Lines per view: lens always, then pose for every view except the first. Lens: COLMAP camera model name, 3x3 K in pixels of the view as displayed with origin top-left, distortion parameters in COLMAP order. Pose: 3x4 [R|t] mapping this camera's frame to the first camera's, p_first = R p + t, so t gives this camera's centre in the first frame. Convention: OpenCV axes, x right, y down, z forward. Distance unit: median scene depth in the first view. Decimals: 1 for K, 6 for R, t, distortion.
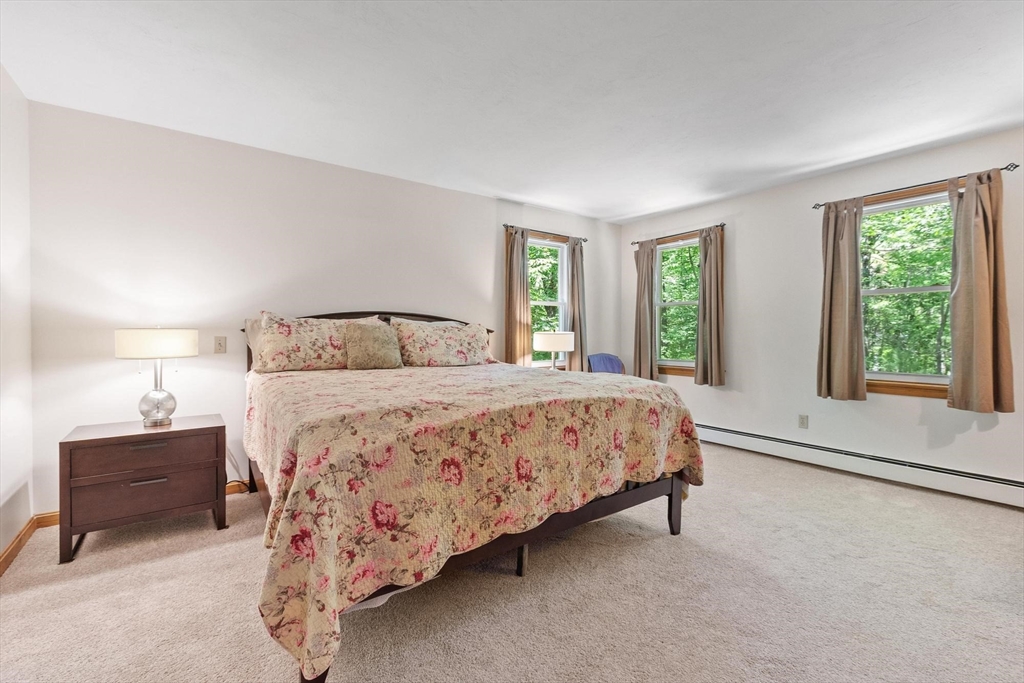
lens RADIAL K [[450.7, 0, 505.8], [0, 450.7, 339.6], [0, 0, 1]] dist [0.004124, -0.001300]
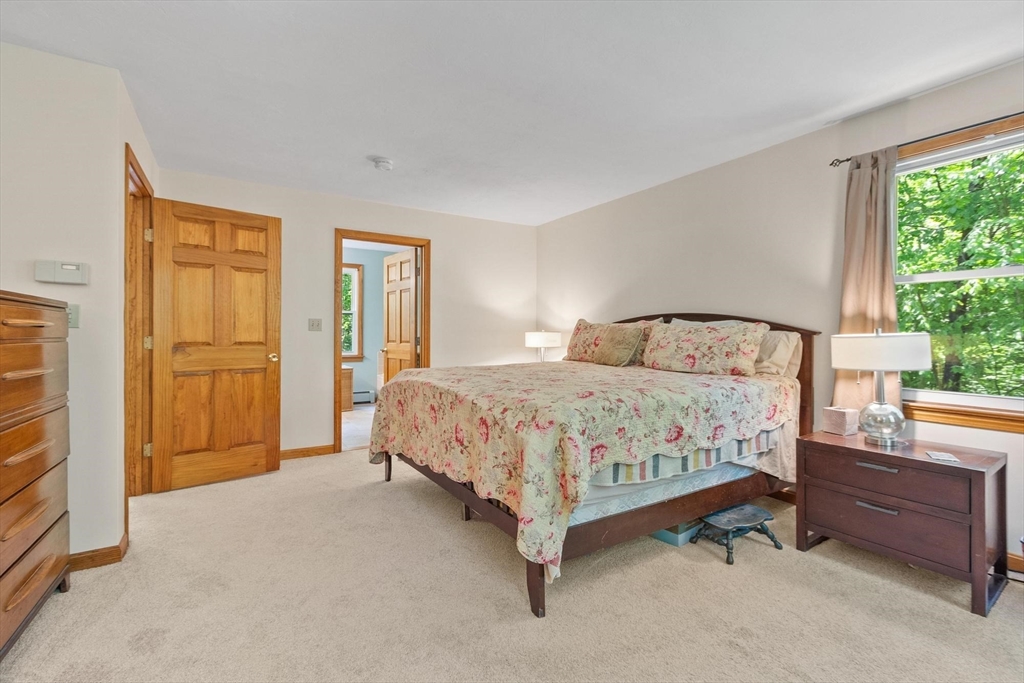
lens RADIAL K [[450.7, 0, 507.3], [0, 450.7, 335.6], [0, 0, 1]] dist [0.004124, -0.001300]
pose [[-0.060921, 0.004326, -0.998133, 0.954952], [-0.019317, 0.999798, 0.005512, -0.013595], [0.997956, 0.019617, -0.060825, 0.861554]]
